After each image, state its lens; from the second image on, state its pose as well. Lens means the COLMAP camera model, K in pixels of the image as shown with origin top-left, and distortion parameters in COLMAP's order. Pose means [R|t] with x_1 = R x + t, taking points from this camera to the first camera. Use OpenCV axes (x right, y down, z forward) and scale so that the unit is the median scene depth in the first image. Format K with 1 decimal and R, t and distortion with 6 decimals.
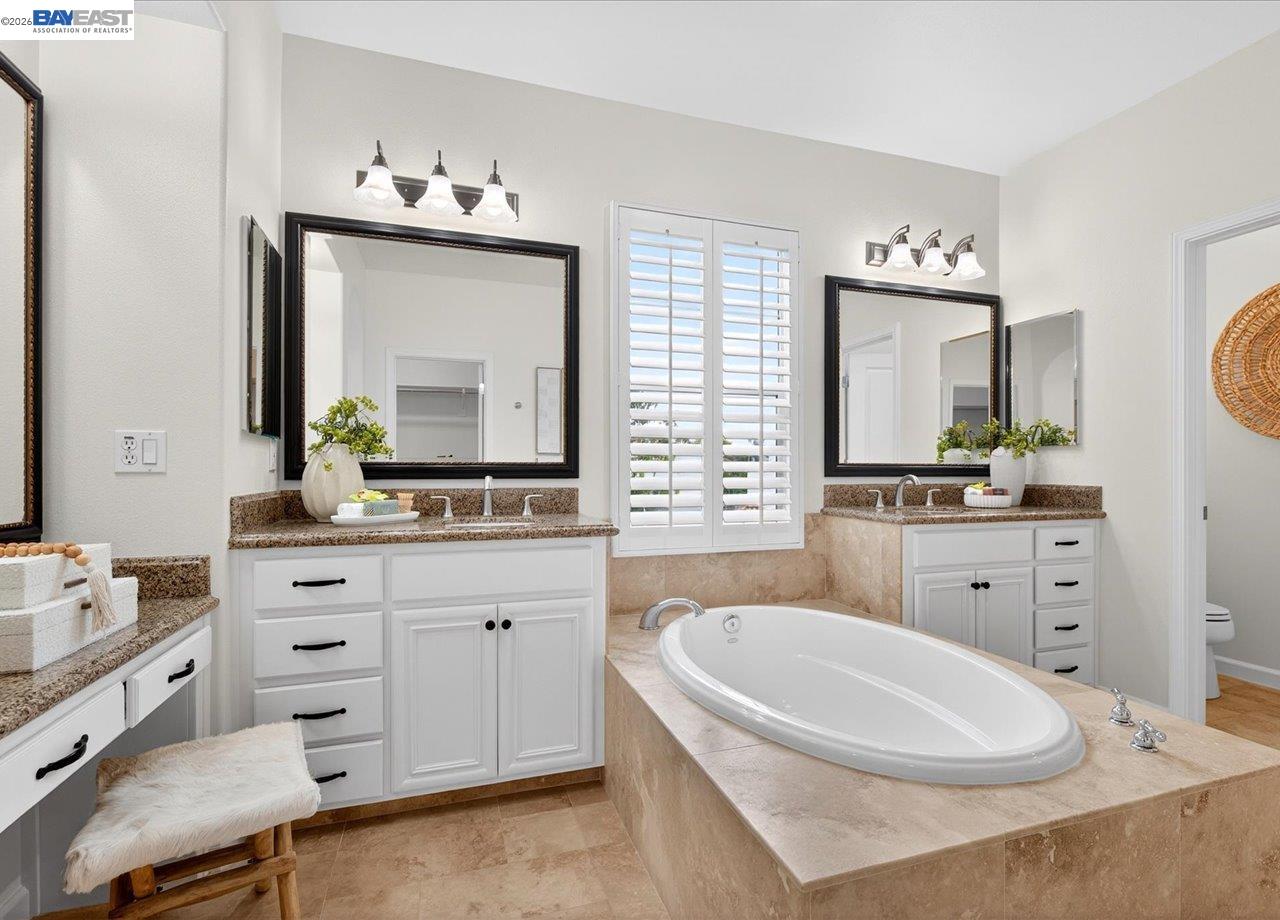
lens RADIAL K [[551.8, 0, 636.1], [0, 551.8, 495.9], [0, 0, 1]] dist [-0.002949, -0.000212]
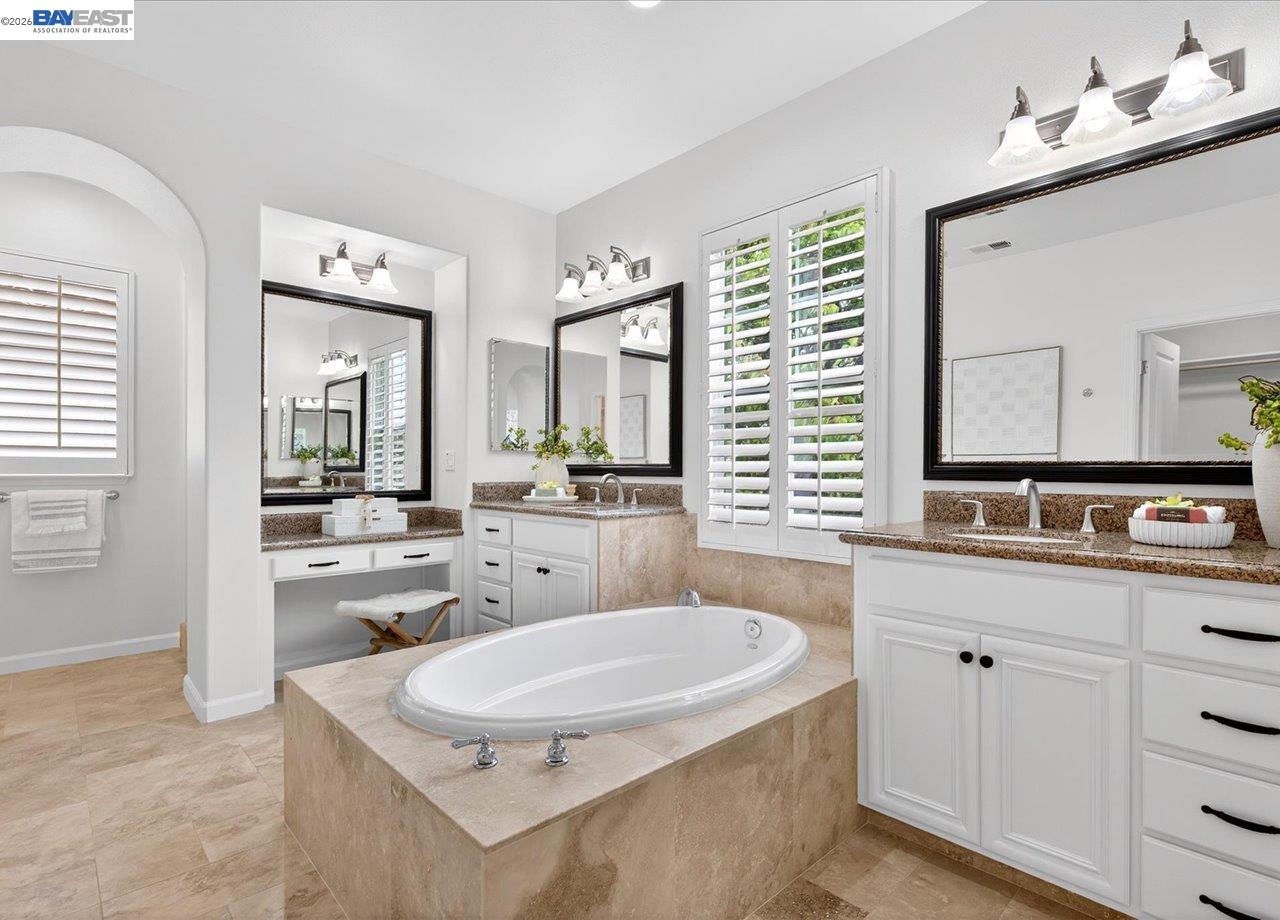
lens RADIAL K [[627.2, 0, 640.0], [0, 627.2, 460.0], [0, 0, 1]] dist [0.033394, -0.000355]
pose [[0.455832, -0.011817, -0.889987, 0.897174], [-0.043961, 0.998393, -0.035772, -0.013843], [0.888980, 0.055431, 0.454580, 0.273546]]
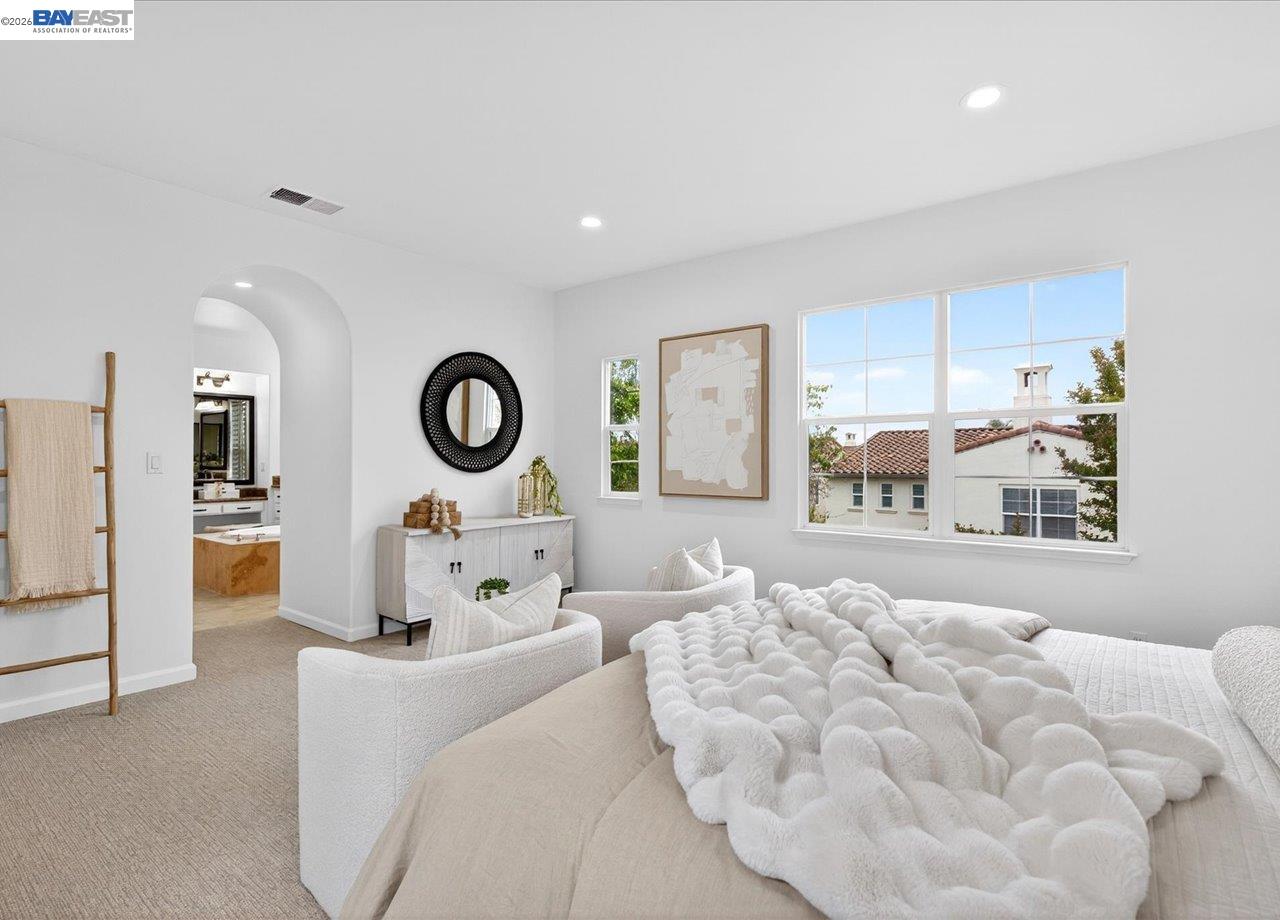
lens RADIAL K [[627.2, 0, 640.0], [0, 627.2, 460.0], [0, 0, 1]] dist [0.033394, -0.000355]
pose [[0.573593, 0.001393, -0.819139, 3.031877], [-0.043565, 0.998635, -0.028807, -0.065515], [0.817981, 0.052210, 0.572871, 0.264953]]
